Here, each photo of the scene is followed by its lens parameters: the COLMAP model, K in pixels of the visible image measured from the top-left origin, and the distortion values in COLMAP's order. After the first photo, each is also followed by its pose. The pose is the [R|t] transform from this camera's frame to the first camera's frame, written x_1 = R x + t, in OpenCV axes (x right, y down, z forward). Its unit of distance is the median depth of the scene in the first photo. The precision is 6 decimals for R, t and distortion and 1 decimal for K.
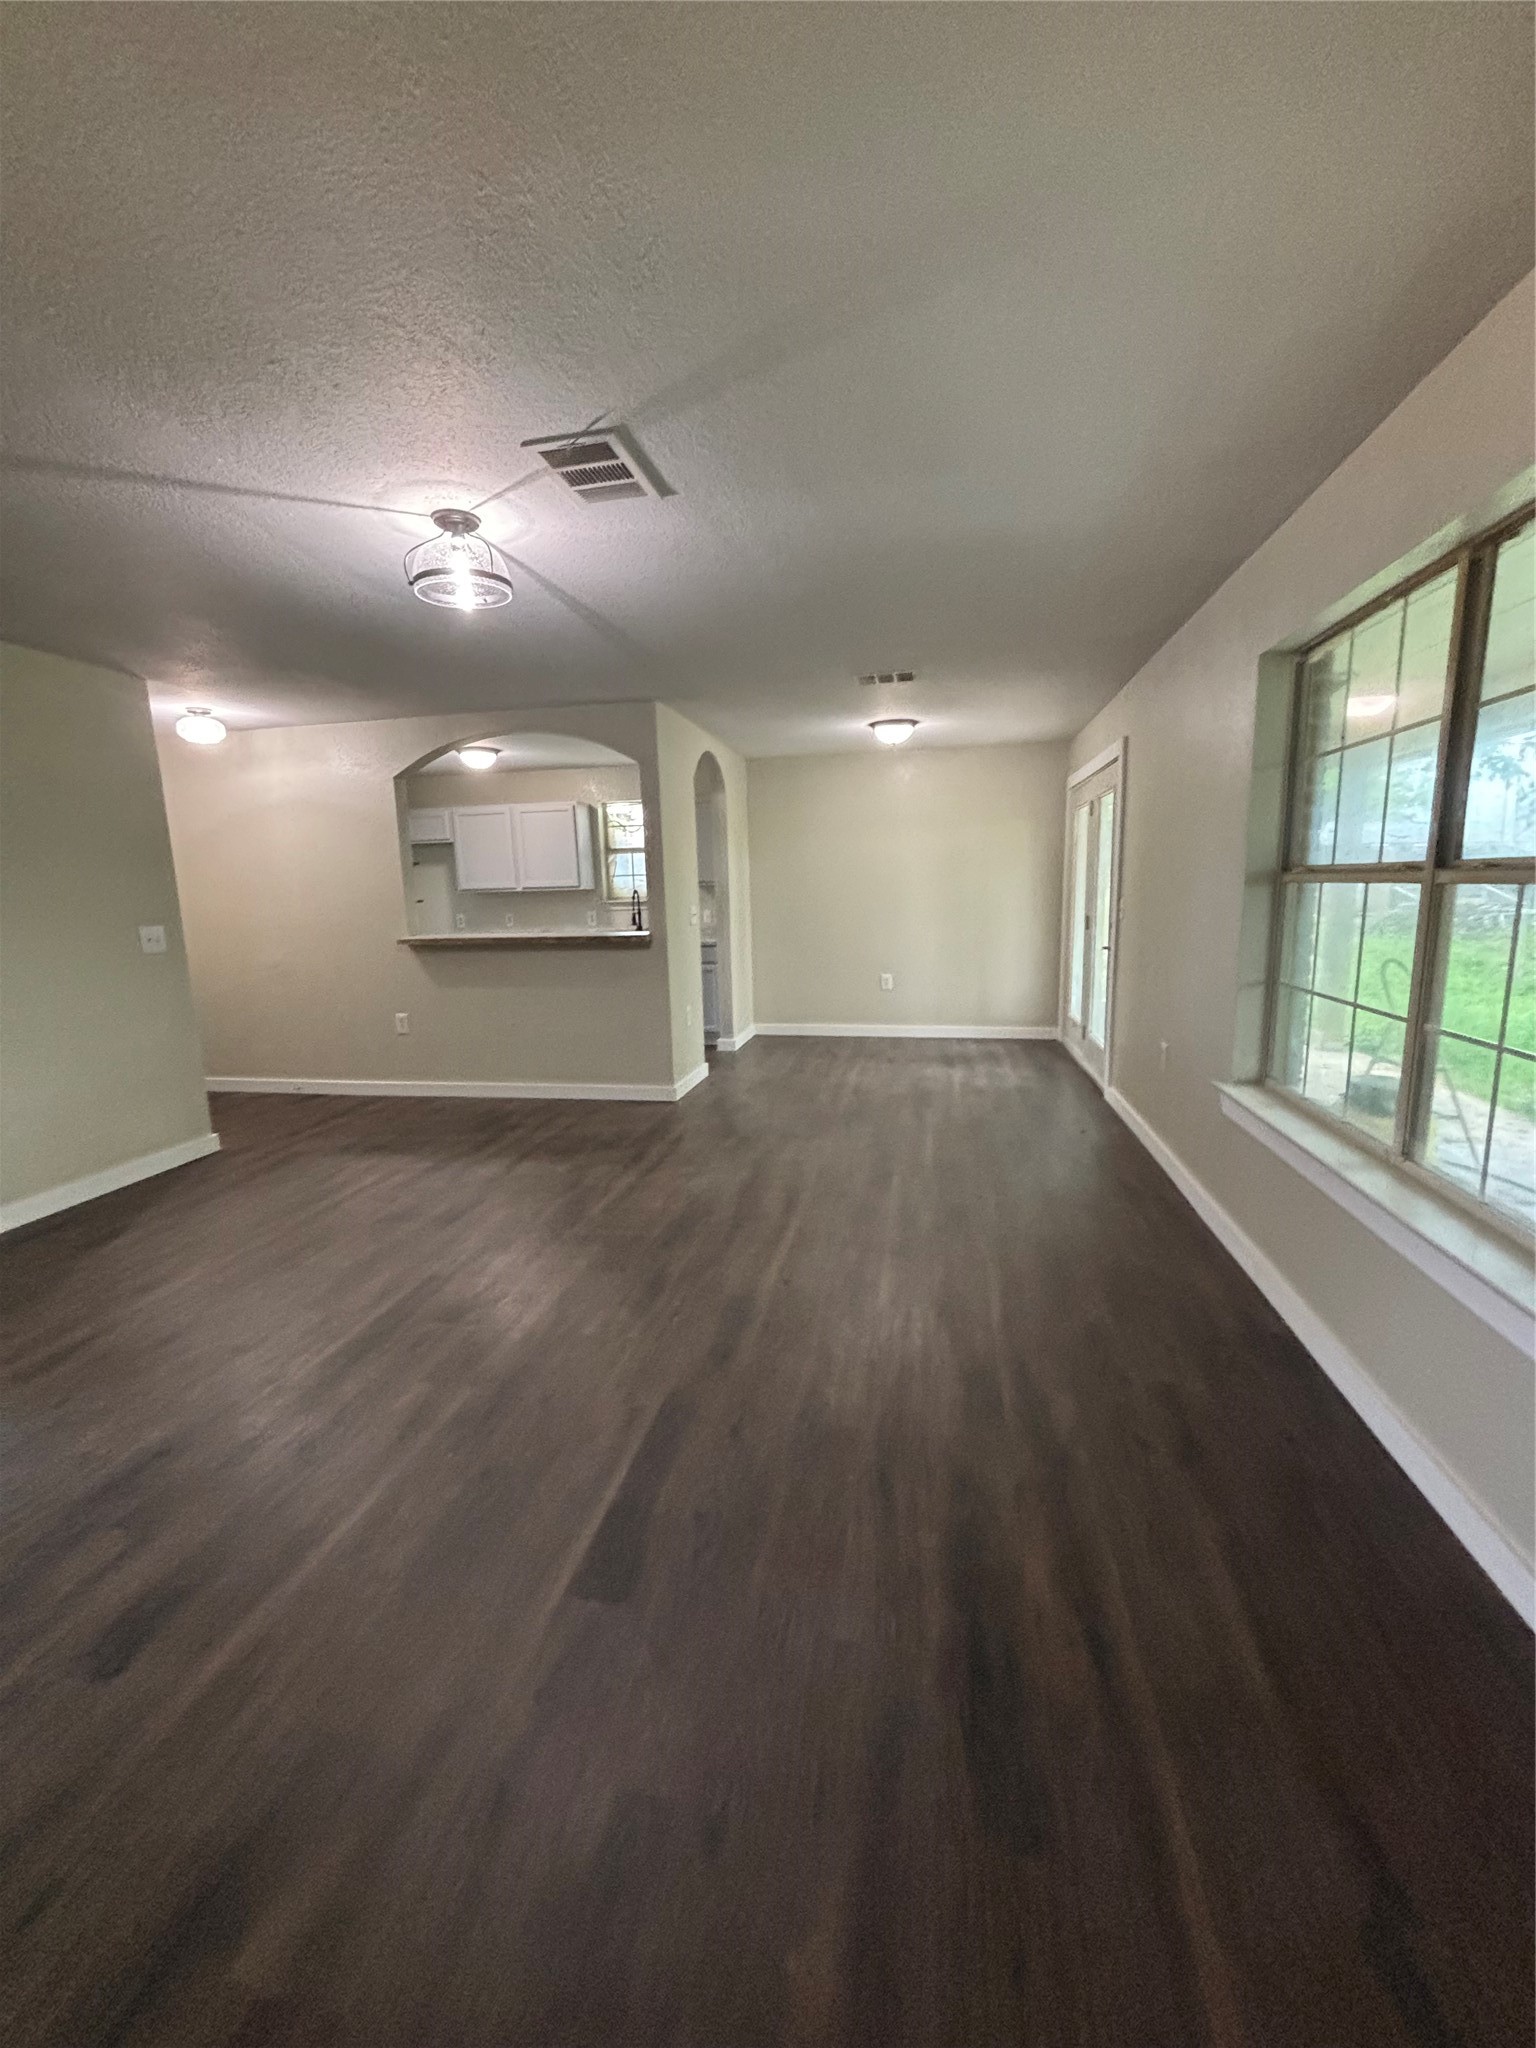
lens RADIAL K [[826.2, 0, 761.7], [0, 826.2, 1028.3], [0, 0, 1]] dist [0.016755, -0.000009]
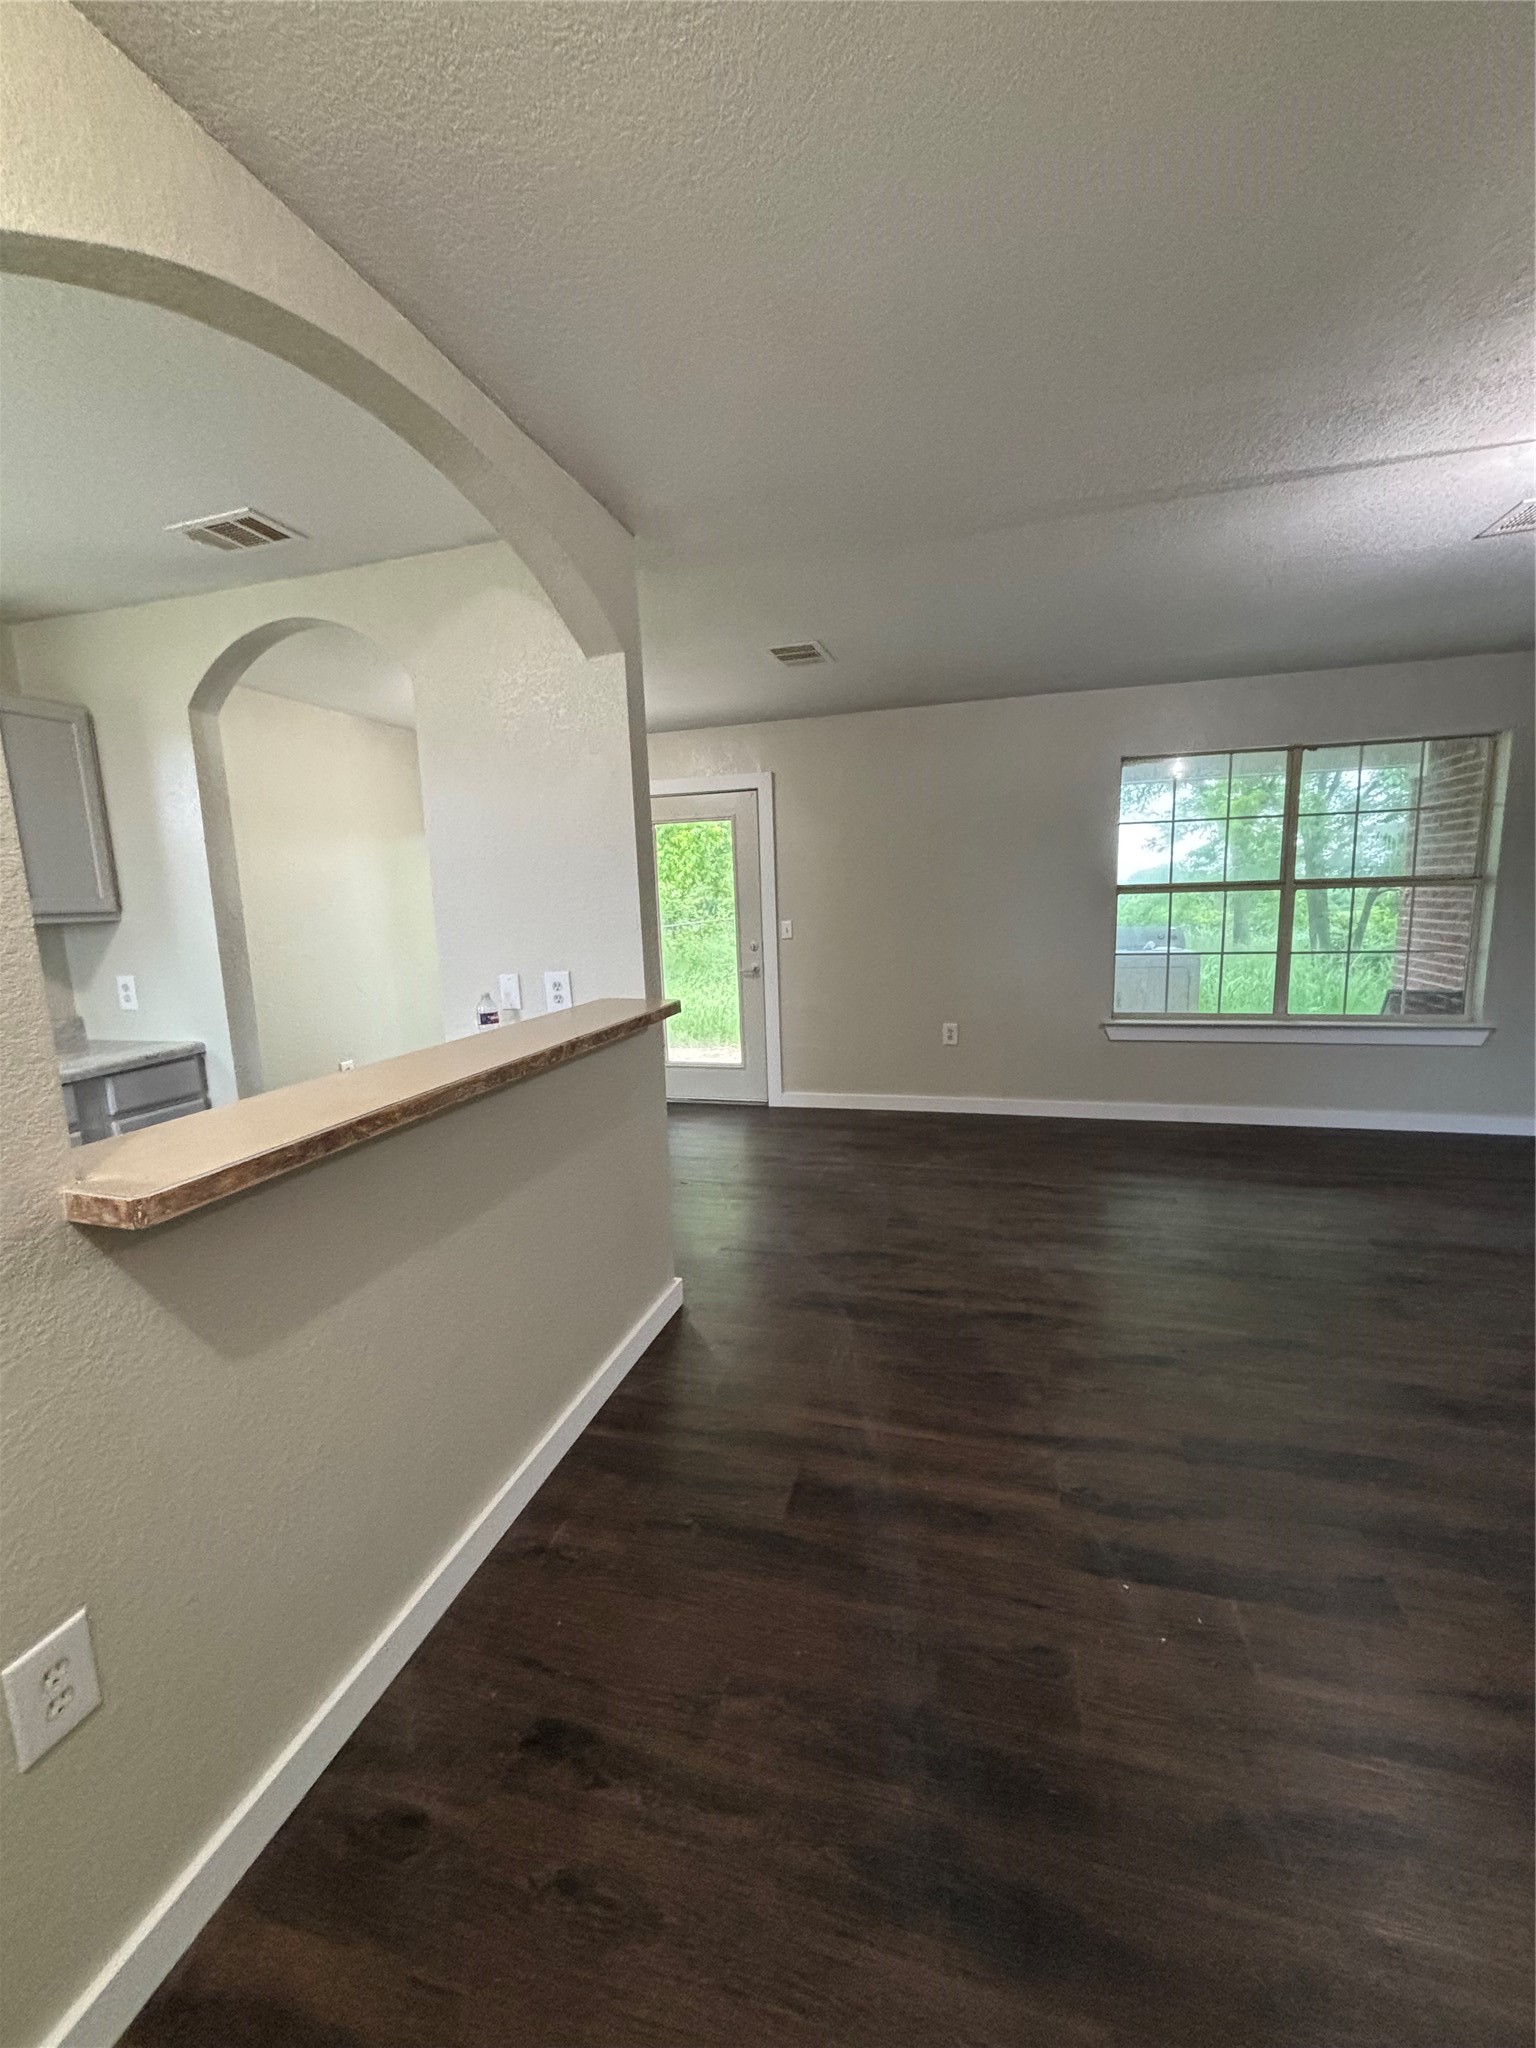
lens RADIAL K [[835.3, 0, 771.5], [0, 835.3, 1029.5], [0, 0, 1]] dist [0.001027, -0.000102]
pose [[0.077898, -0.144039, 0.986501, -1.009038], [0.200701, 0.971516, 0.126003, -0.236132], [-0.976551, 0.188176, 0.104588, 1.396257]]
